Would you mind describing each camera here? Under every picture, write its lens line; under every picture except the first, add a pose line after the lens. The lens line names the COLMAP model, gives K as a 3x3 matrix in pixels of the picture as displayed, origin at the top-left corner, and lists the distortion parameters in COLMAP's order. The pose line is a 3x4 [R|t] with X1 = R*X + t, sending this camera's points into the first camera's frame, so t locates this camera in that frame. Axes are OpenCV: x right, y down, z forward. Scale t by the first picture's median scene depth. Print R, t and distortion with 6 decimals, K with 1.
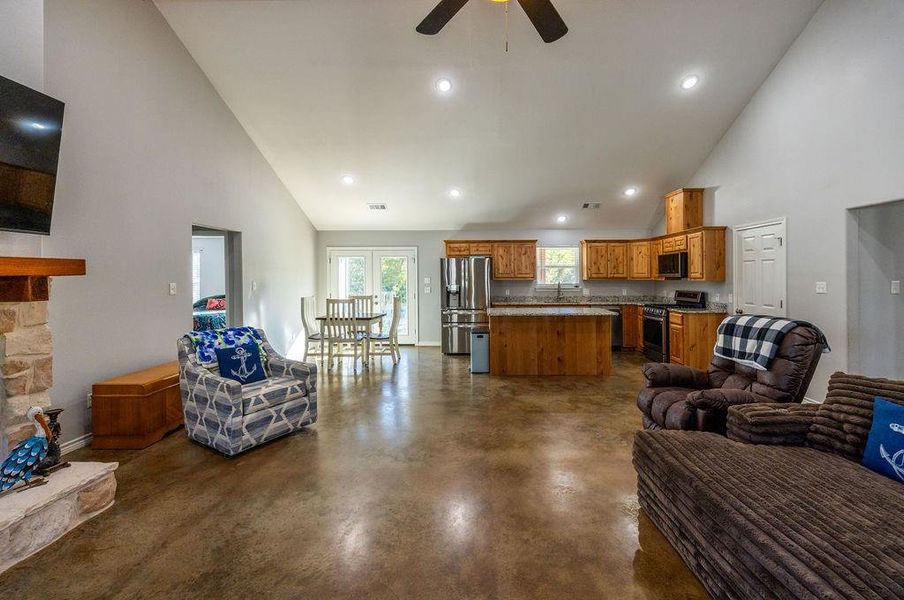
lens RADIAL K [[375.4, 0, 467.3], [0, 375.4, 272.6], [0, 0, 1]] dist [-0.014127, 0.002565]
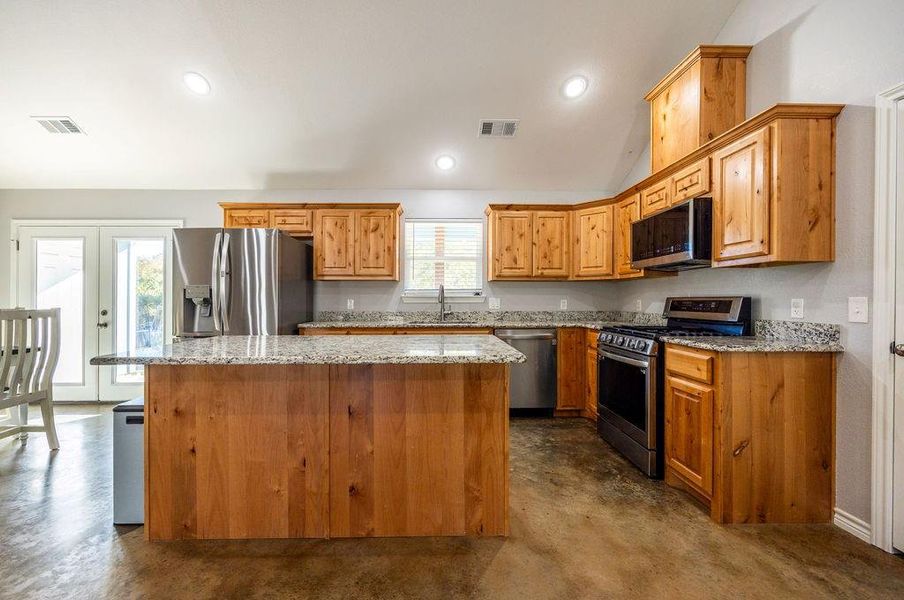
lens RADIAL K [[354.9, 0, 441.0], [0, 354.9, 302.5], [0, 0, 1]] dist [-0.005802, 0.000734]
pose [[0.999261, 0.001960, 0.038385, 0.294864], [-0.002678, 0.999822, 0.018656, 0.054027], [-0.038341, -0.018745, 0.999089, 0.651382]]
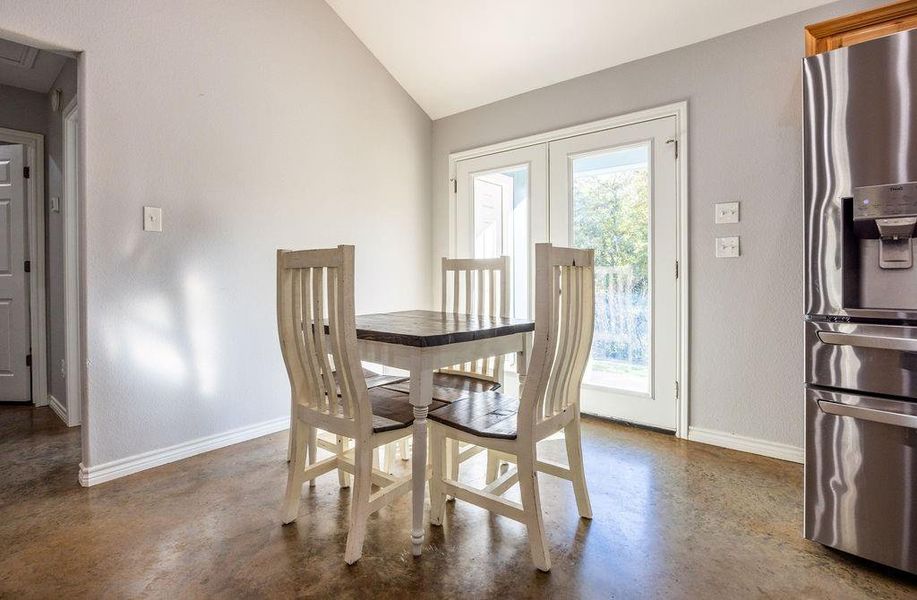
lens RADIAL K [[439.8, 0, 459.0], [0, 439.8, 274.2], [0, 0, 1]] dist [-0.011805, 0.000933]
pose [[0.791211, -0.000615, -0.611543, -0.089671], [0.006409, 0.999953, 0.007286, 0.085823], [0.611510, -0.009684, 0.791177, 0.844790]]
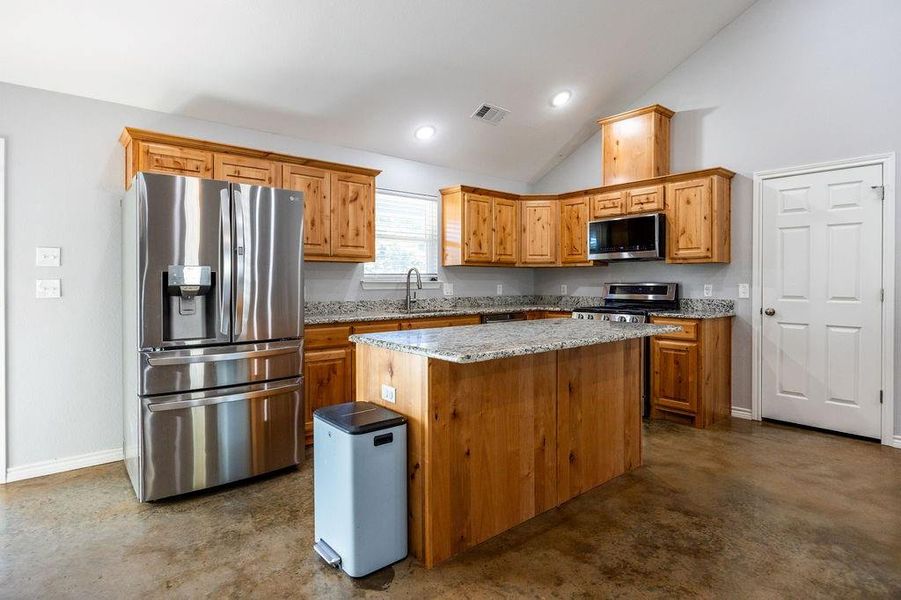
lens RADIAL K [[481.6, 0, 440.4], [0, 481.6, 284.7], [0, 0, 1]] dist [-0.010923, 0.002283]
pose [[0.758178, -0.002499, 0.652043, -0.162738], [-0.007622, 0.999890, 0.012695, 0.049005], [-0.652003, -0.014596, 0.758076, 0.686375]]
